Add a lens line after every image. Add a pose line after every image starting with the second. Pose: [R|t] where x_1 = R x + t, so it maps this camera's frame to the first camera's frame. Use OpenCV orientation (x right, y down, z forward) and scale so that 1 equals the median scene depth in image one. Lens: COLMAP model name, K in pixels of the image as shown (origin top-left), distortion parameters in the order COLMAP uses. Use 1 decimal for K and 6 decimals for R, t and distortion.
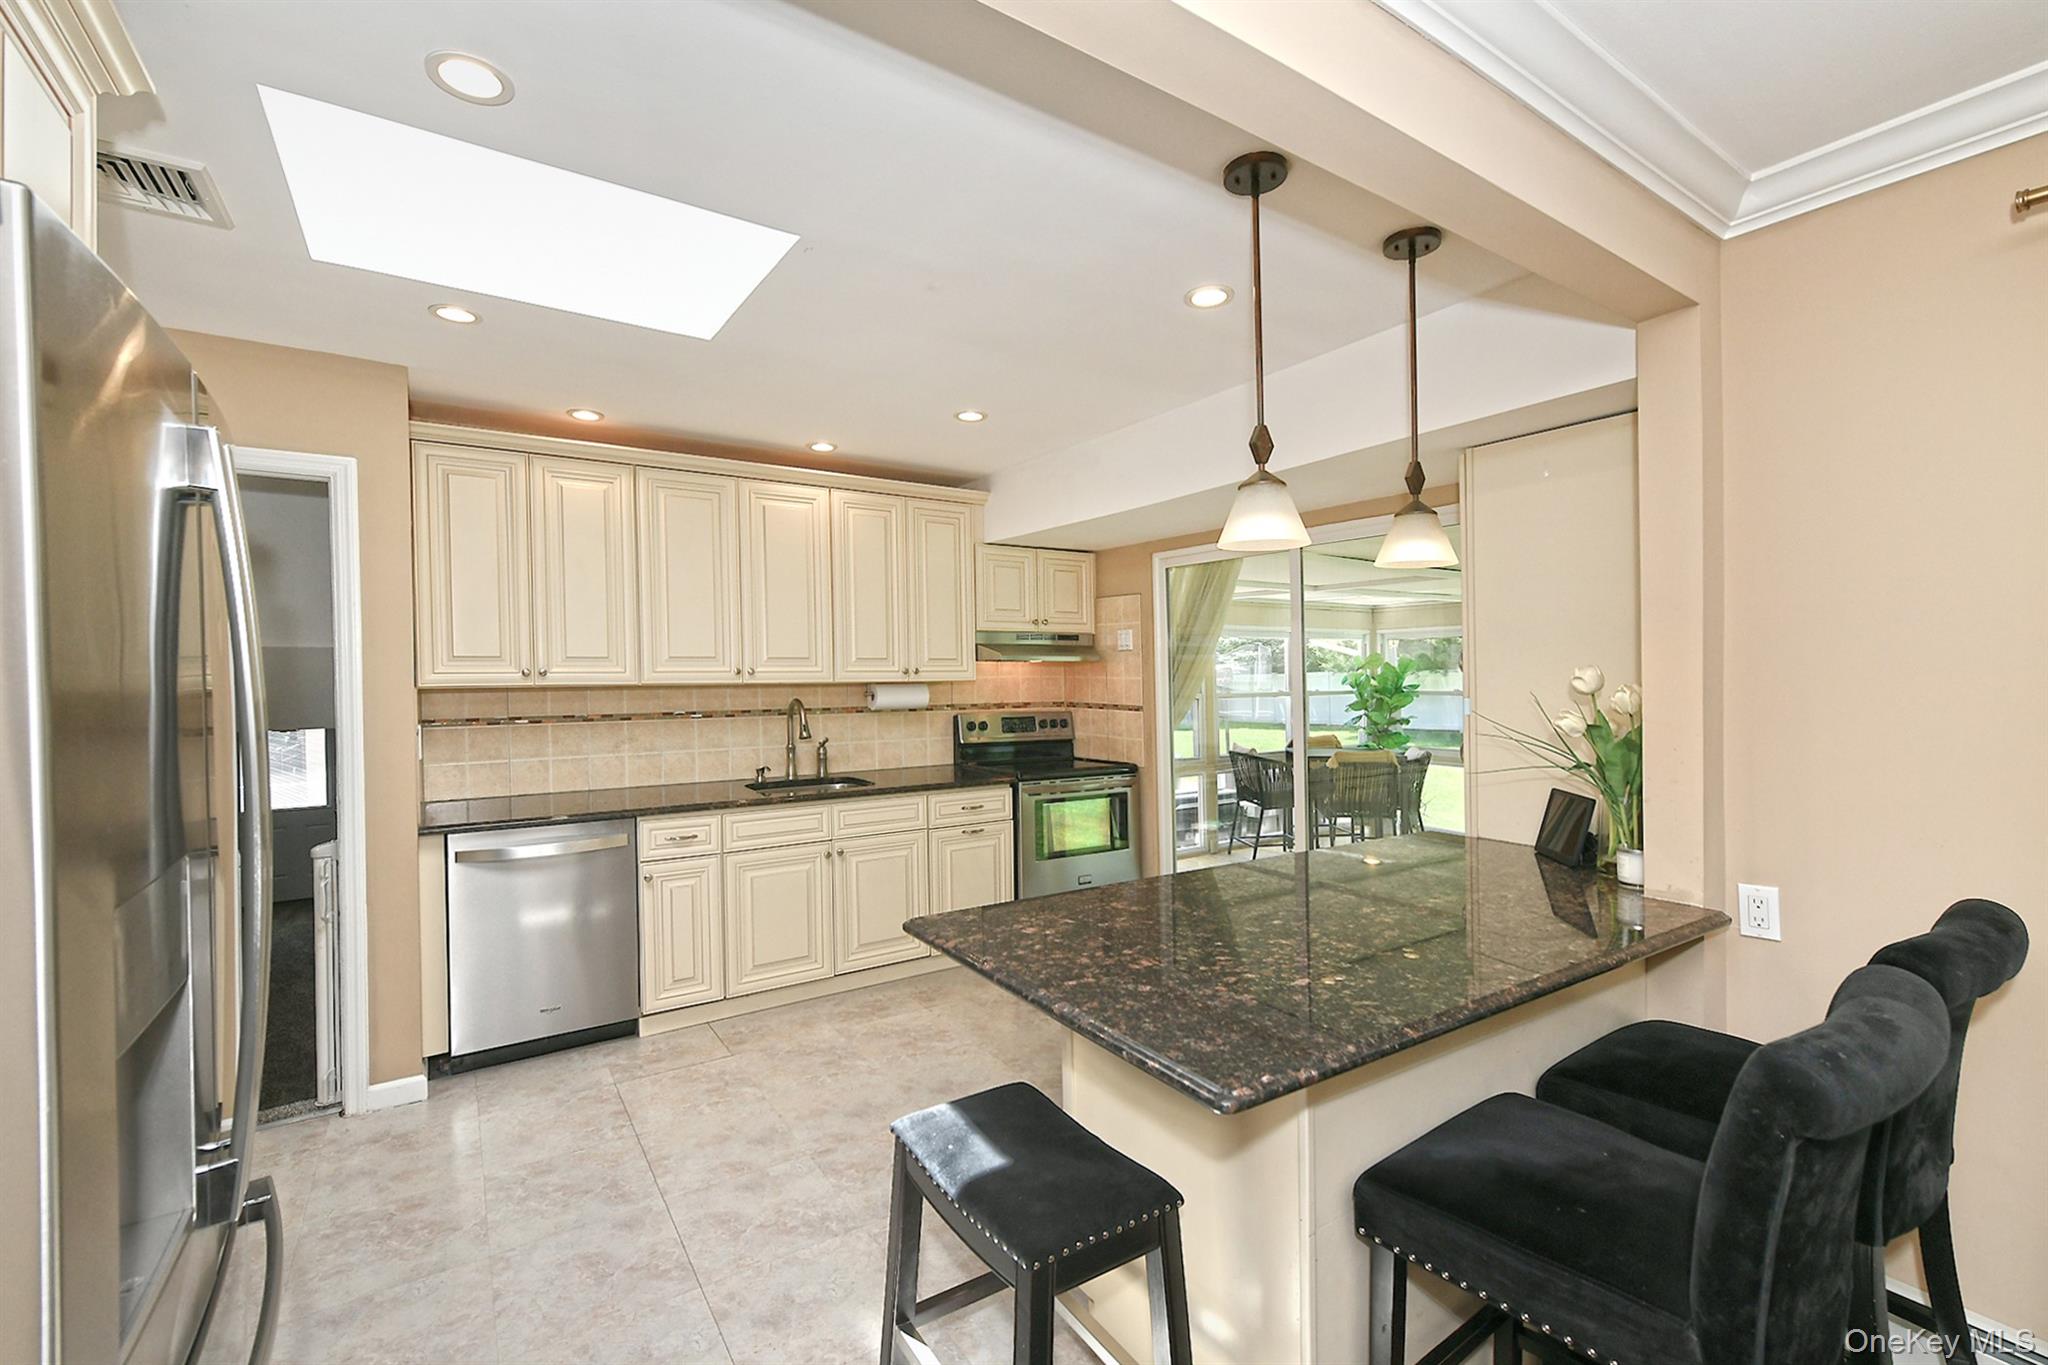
lens RADIAL K [[895.8, 0, 1092.4], [0, 895.8, 678.9], [0, 0, 1]] dist [0.005027, 0.000879]
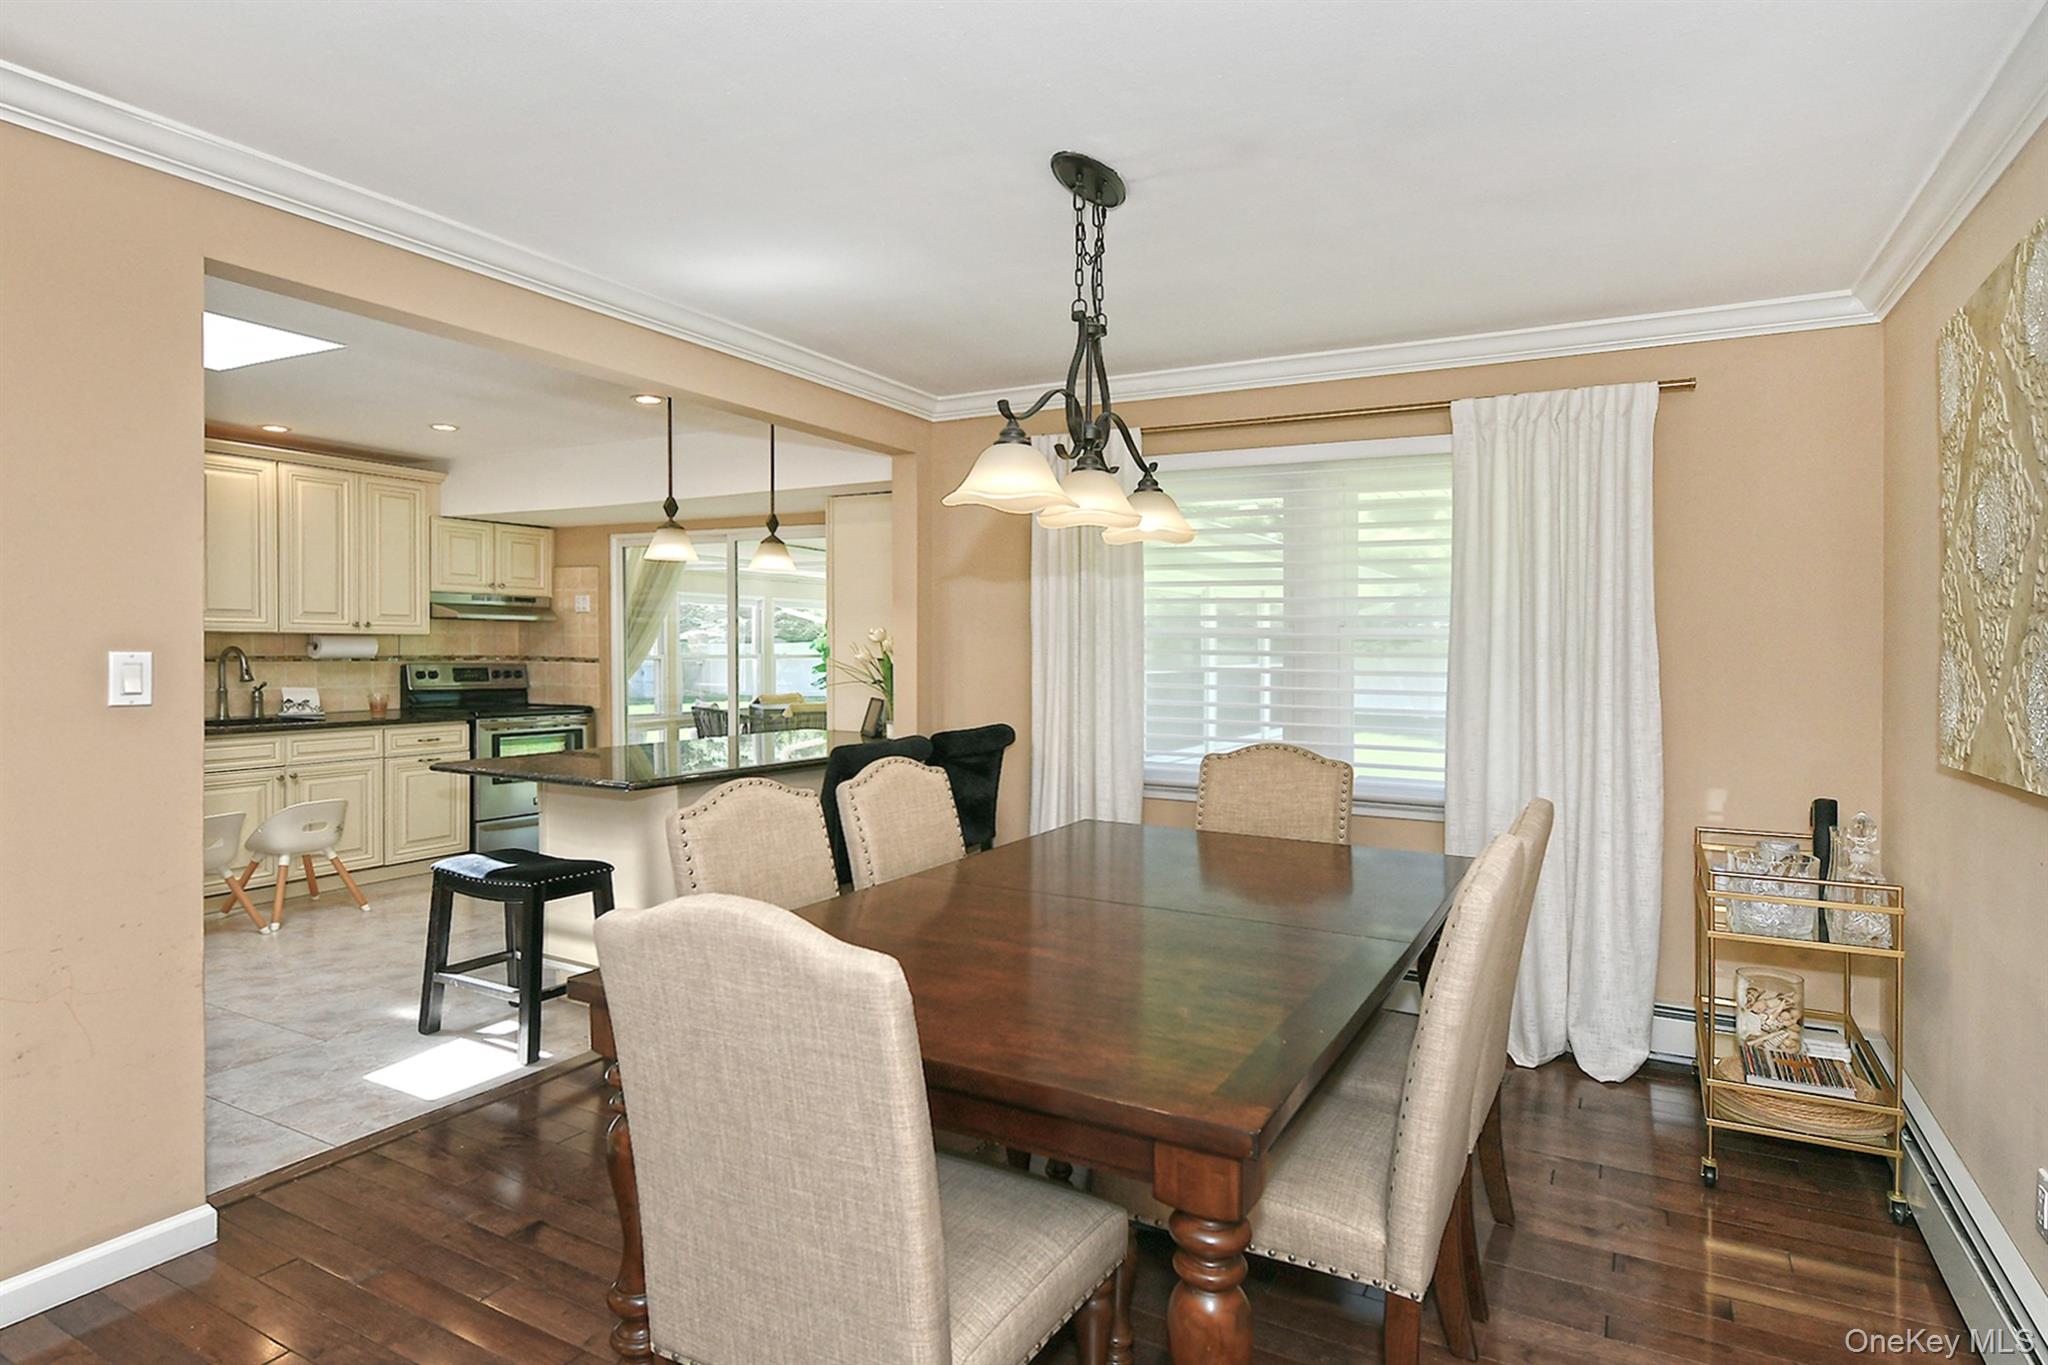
lens RADIAL K [[1012.5, 0, 1156.3], [0, 1012.5, 654.6], [0, 0, 1]] dist [0.008890, -0.001483]
pose [[0.862281, 0.010842, 0.506313, 0.014113], [-0.013953, 0.999900, 0.002352, 0.011869], [-0.506237, -0.009093, 0.862346, -0.597825]]
